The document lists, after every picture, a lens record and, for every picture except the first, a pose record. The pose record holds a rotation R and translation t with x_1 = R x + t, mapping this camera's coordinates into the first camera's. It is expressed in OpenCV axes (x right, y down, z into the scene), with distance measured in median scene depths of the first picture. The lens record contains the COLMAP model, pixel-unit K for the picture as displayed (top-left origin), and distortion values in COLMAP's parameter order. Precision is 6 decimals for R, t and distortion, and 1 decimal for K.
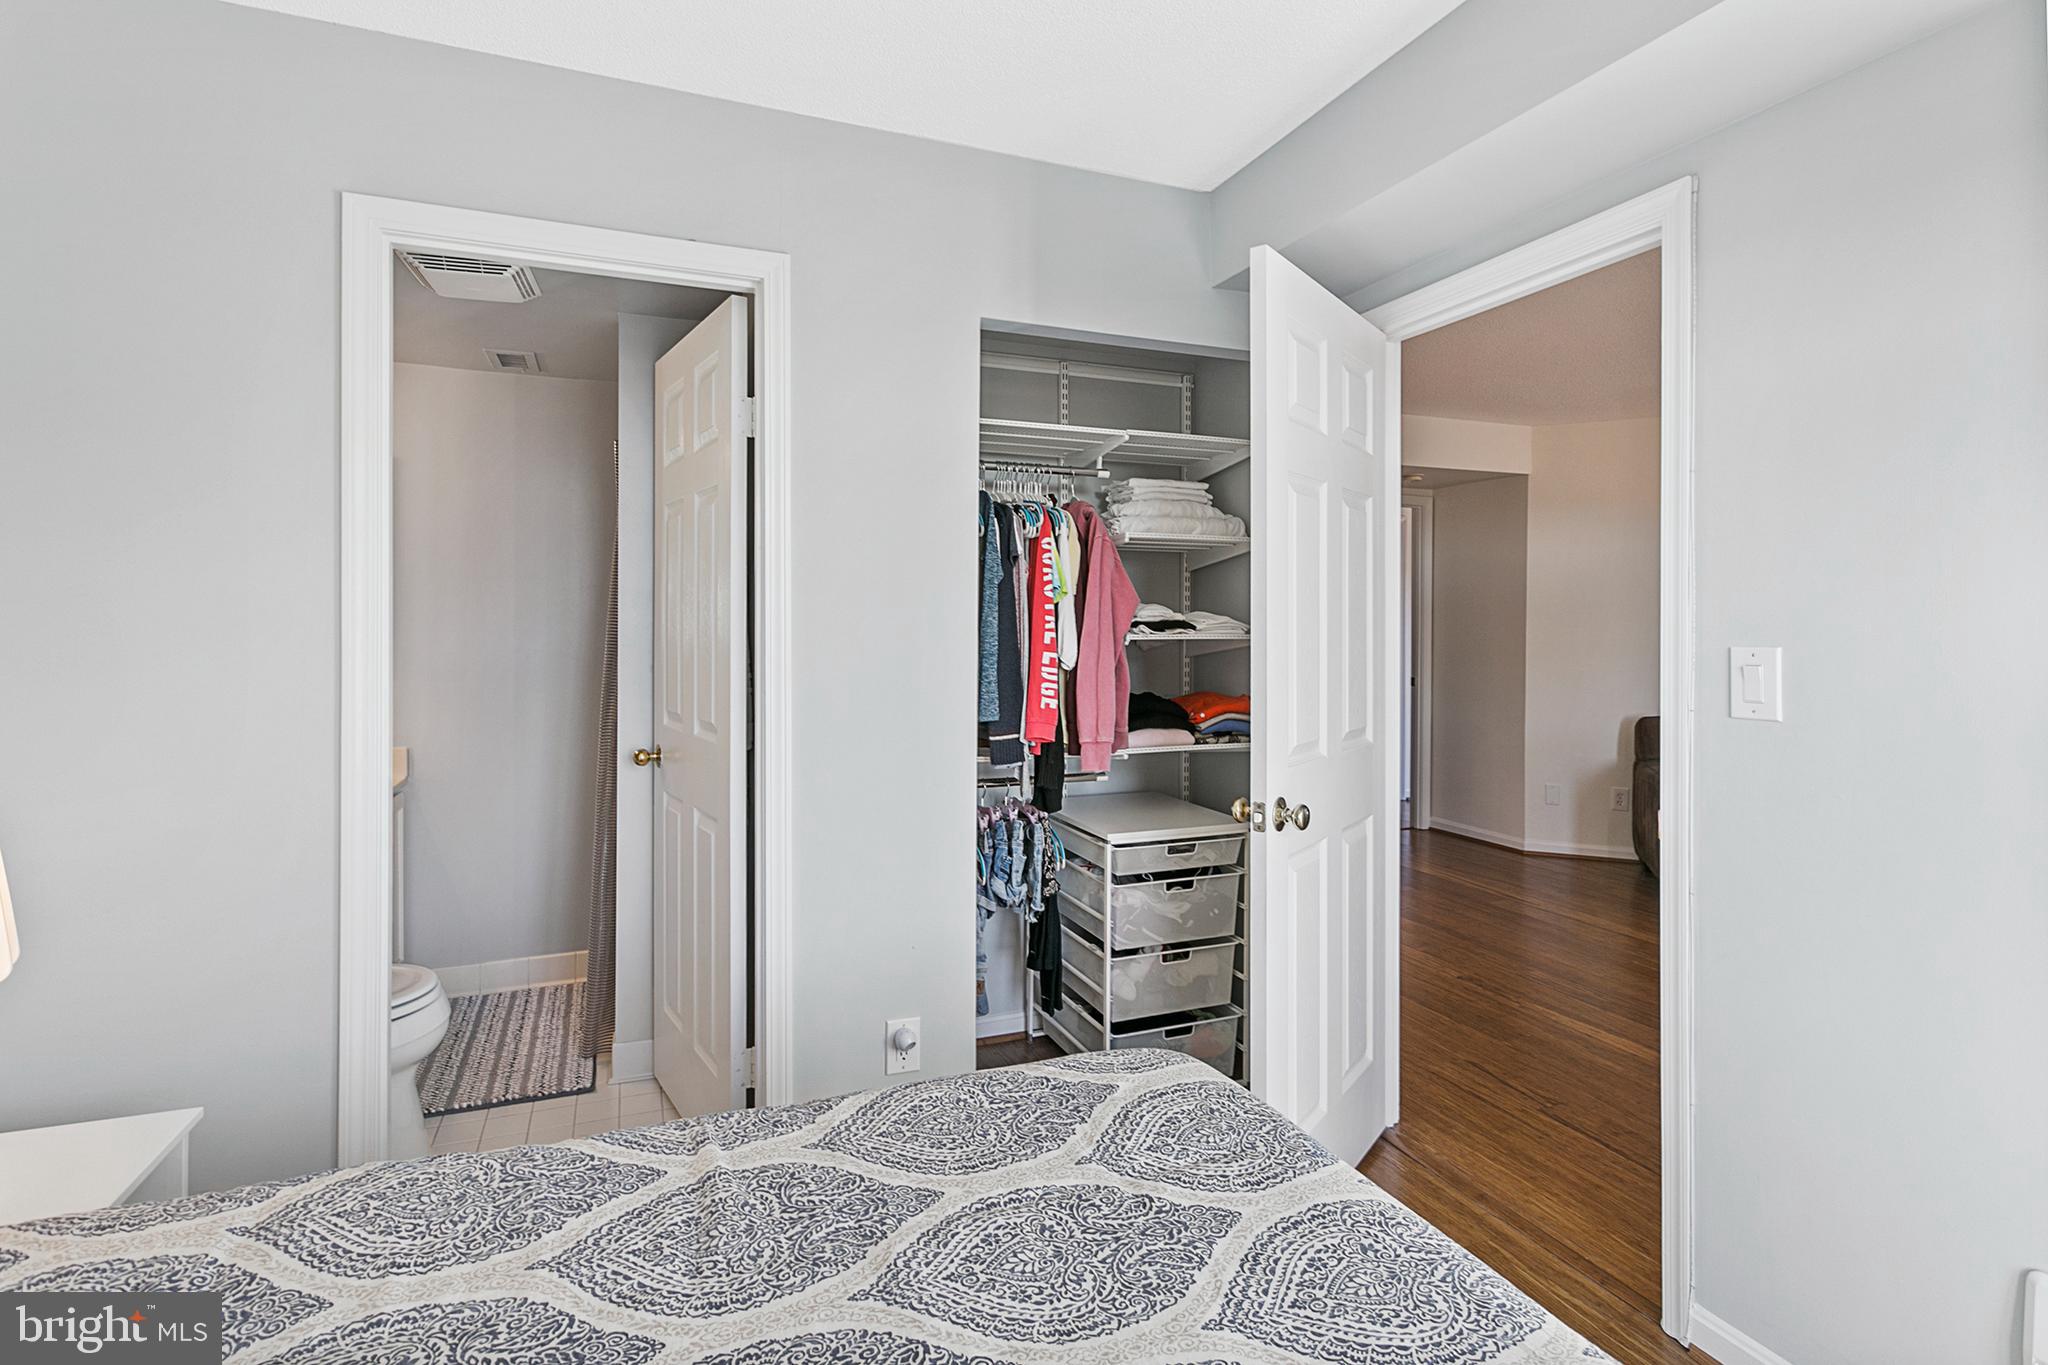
lens RADIAL K [[999.9, 0, 1016.6], [0, 999.9, 619.3], [0, 0, 1]] dist [-0.000384, 0.001174]
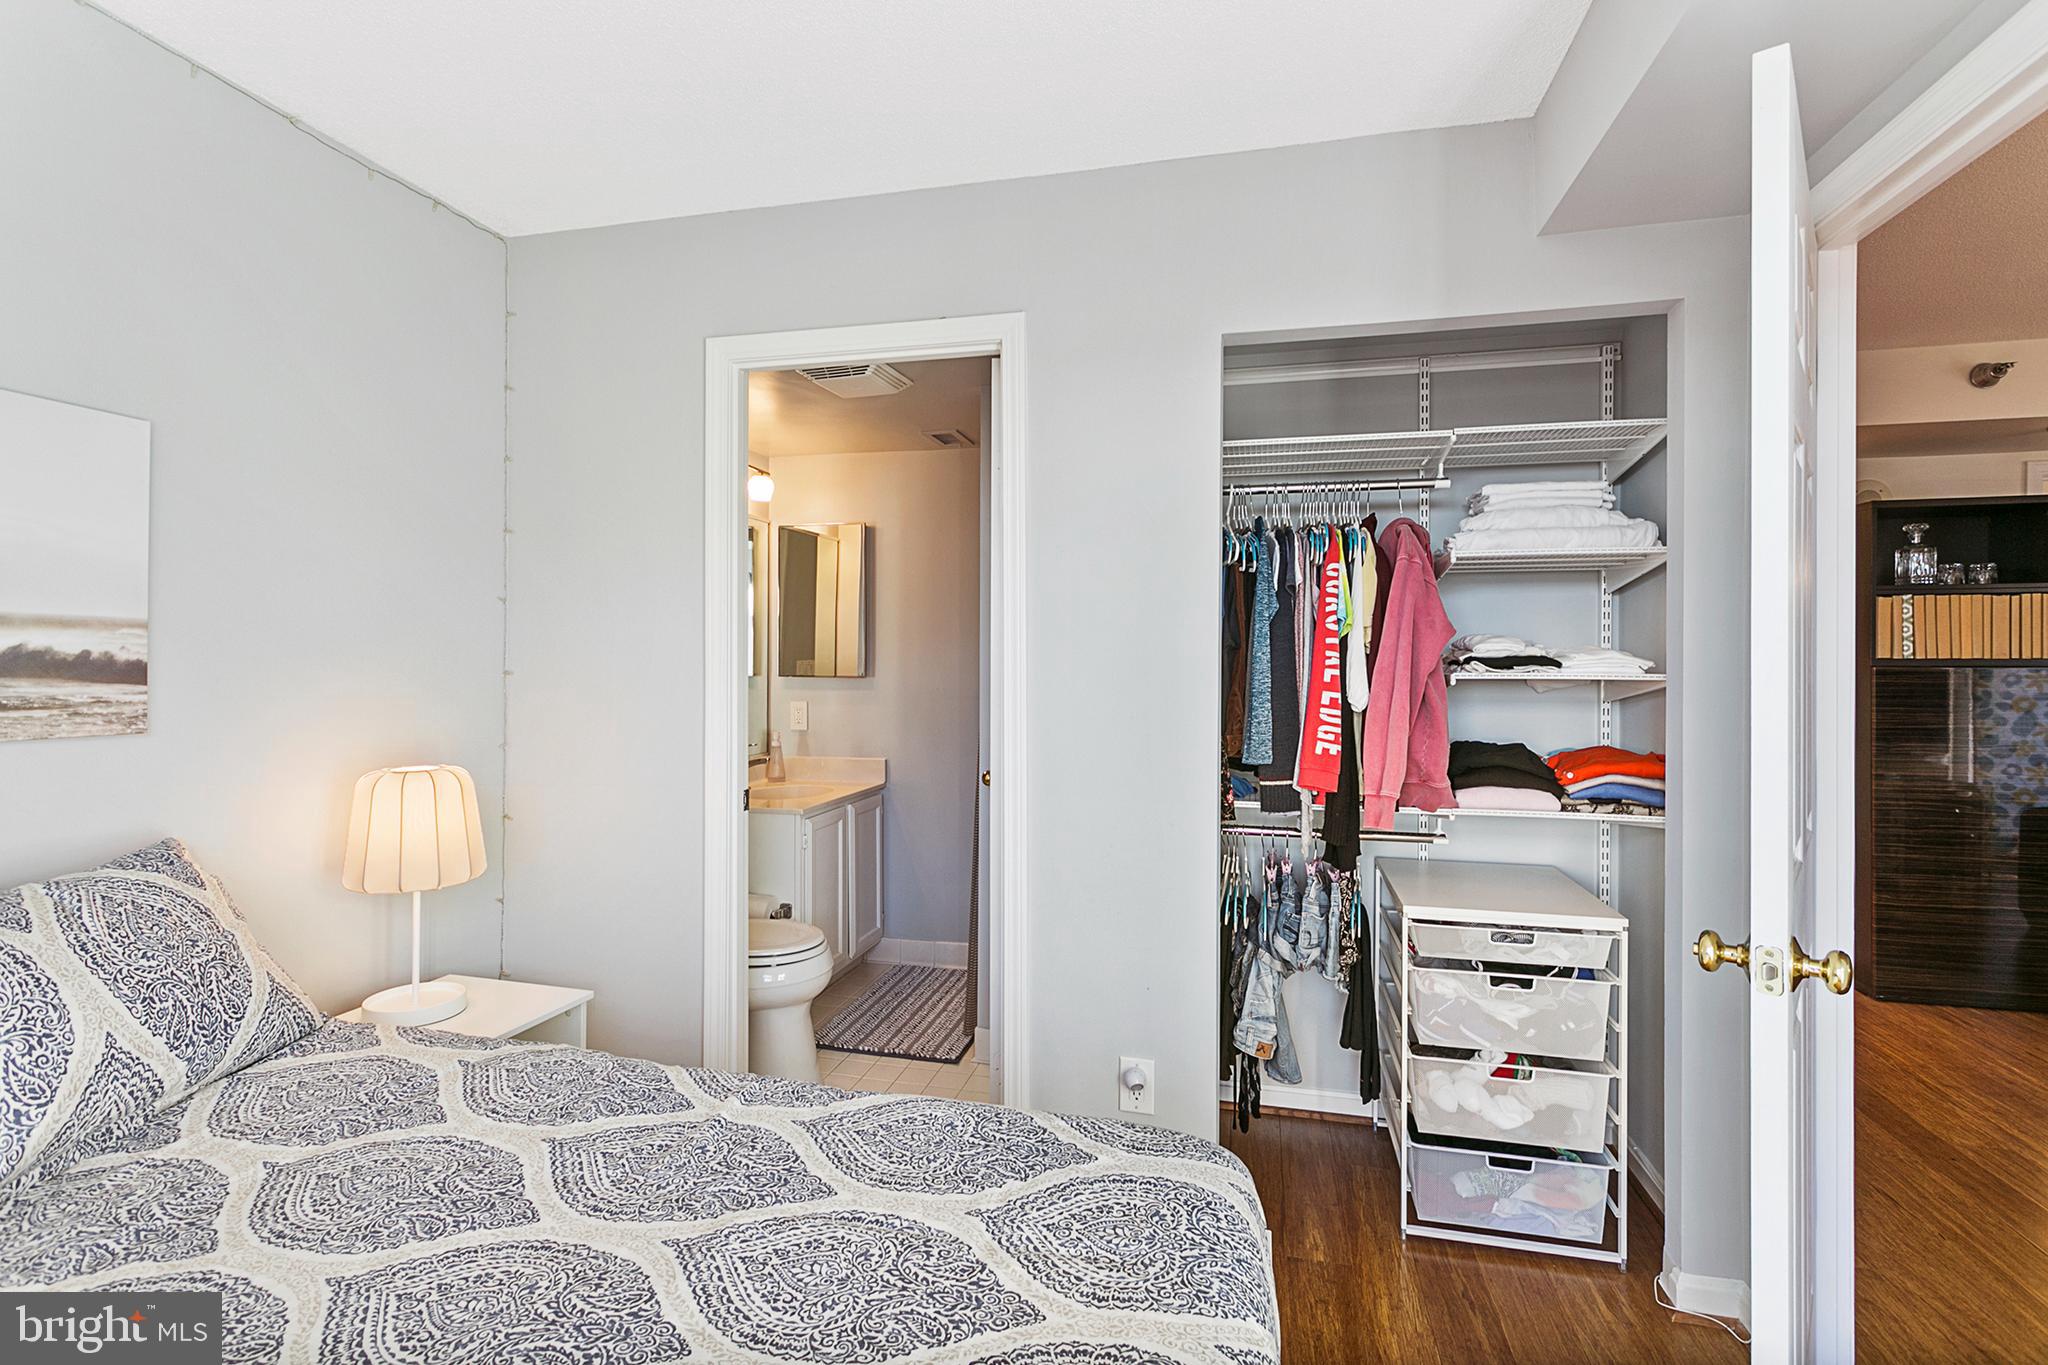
lens RADIAL K [[986.7, 0, 1011.6], [0, 986.7, 655.7], [0, 0, 1]] dist [0.001490, 0.000766]
pose [[0.809492, -0.002377, -0.587126, 0.312312], [0.001648, 0.999997, -0.001776, 0.001960], [0.587129, 0.000470, 0.809494, 0.117317]]
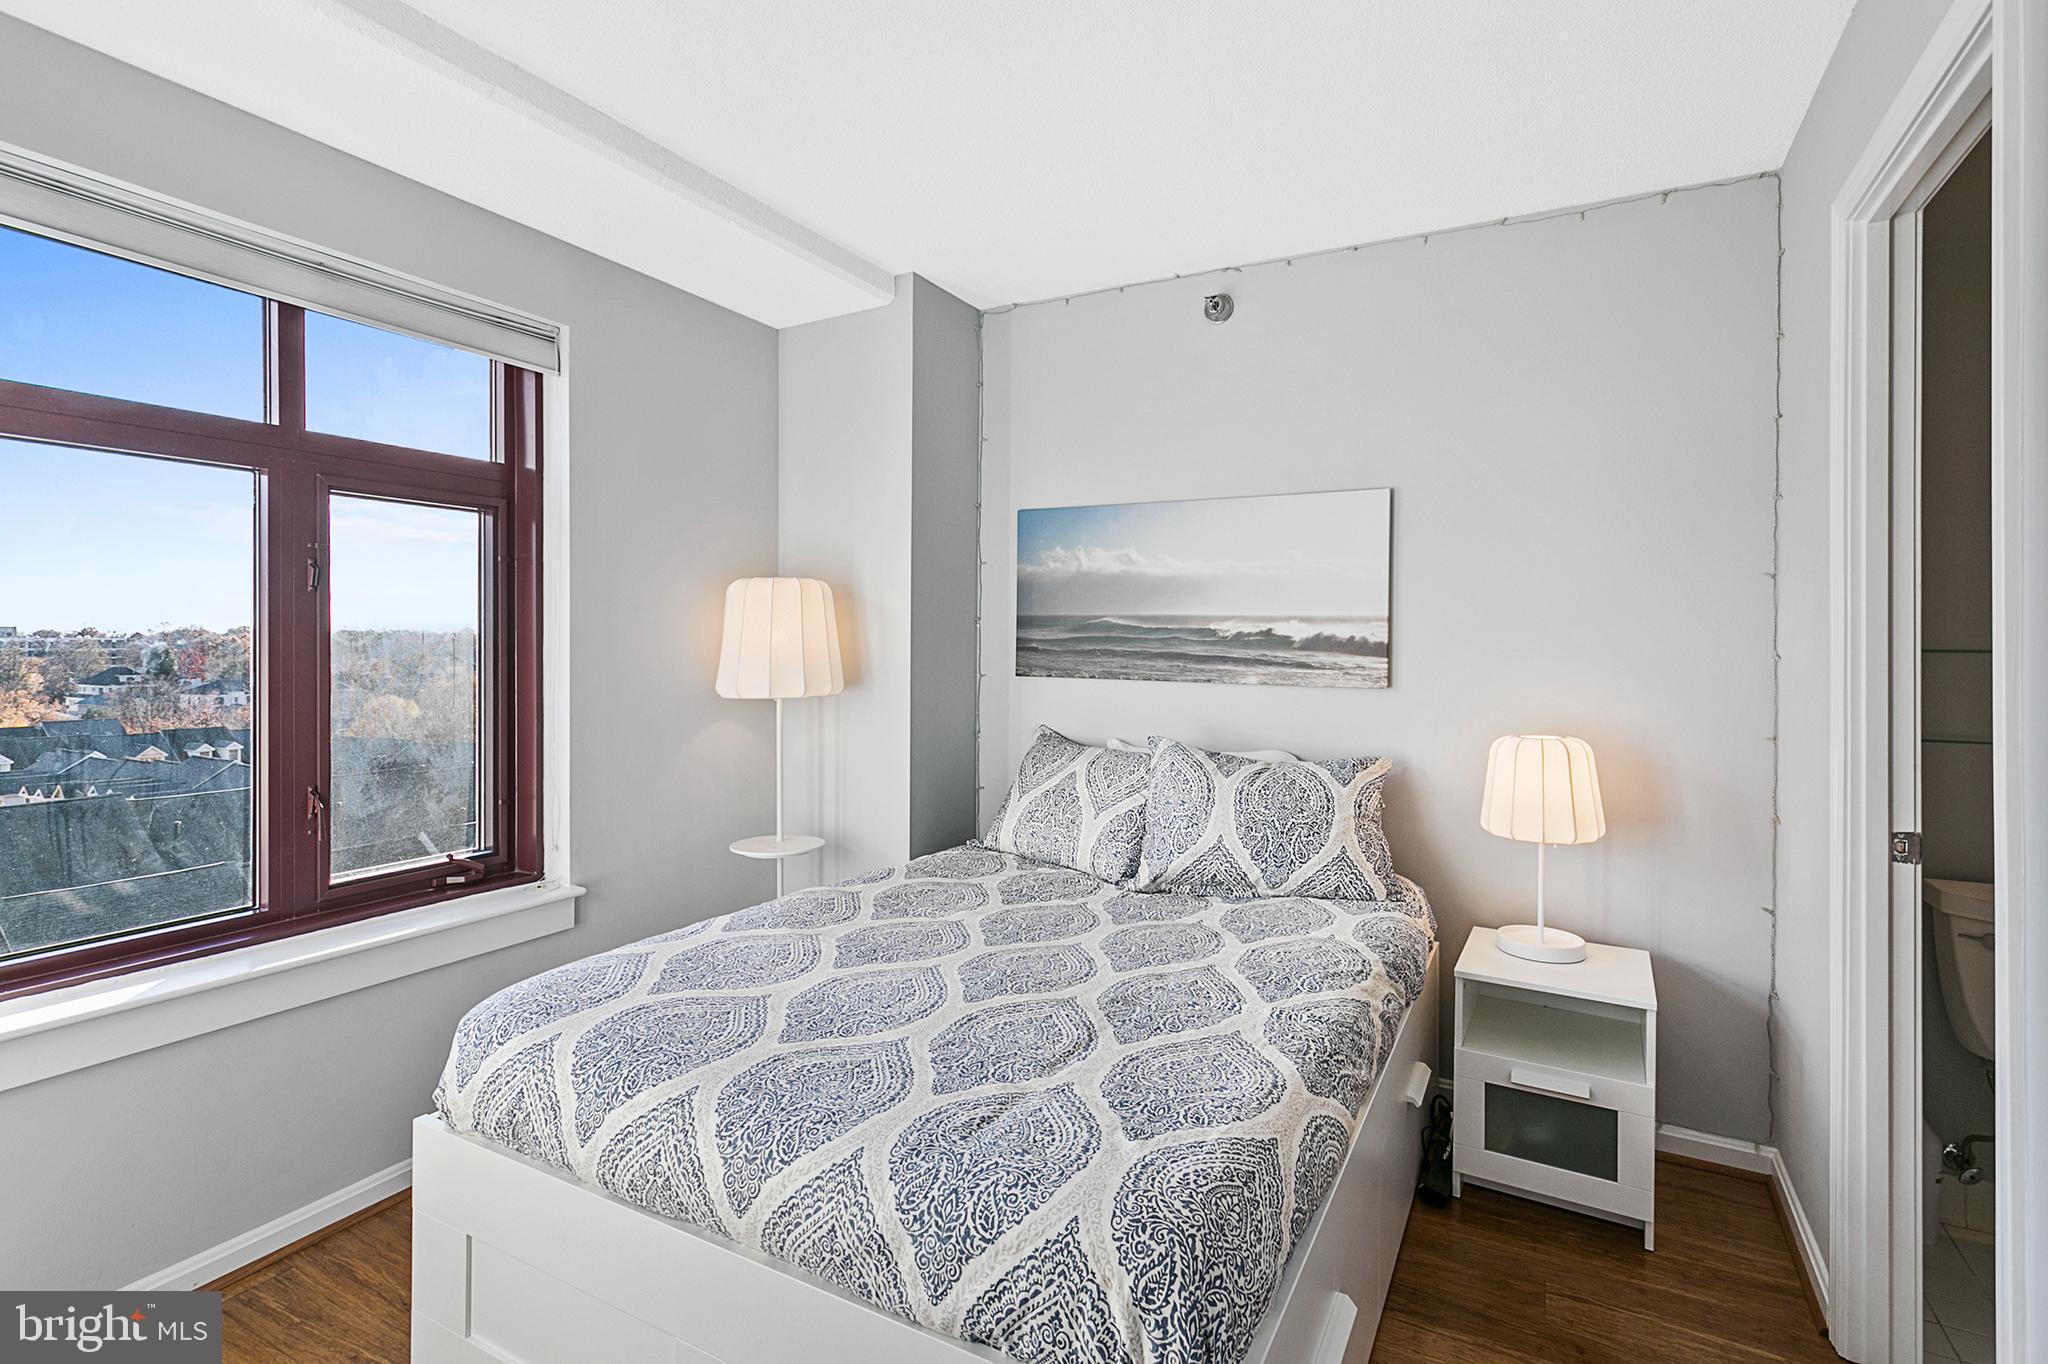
lens RADIAL K [[986.7, 0, 1011.6], [0, 986.7, 655.2], [0, 0, 1]] dist [0.001490, 0.000766]
pose [[-0.781195, 0.001272, -0.624286, 0.404944], [-0.004774, 0.999957, 0.008011, 0.010577], [0.624269, 0.009238, -0.781155, 0.887400]]
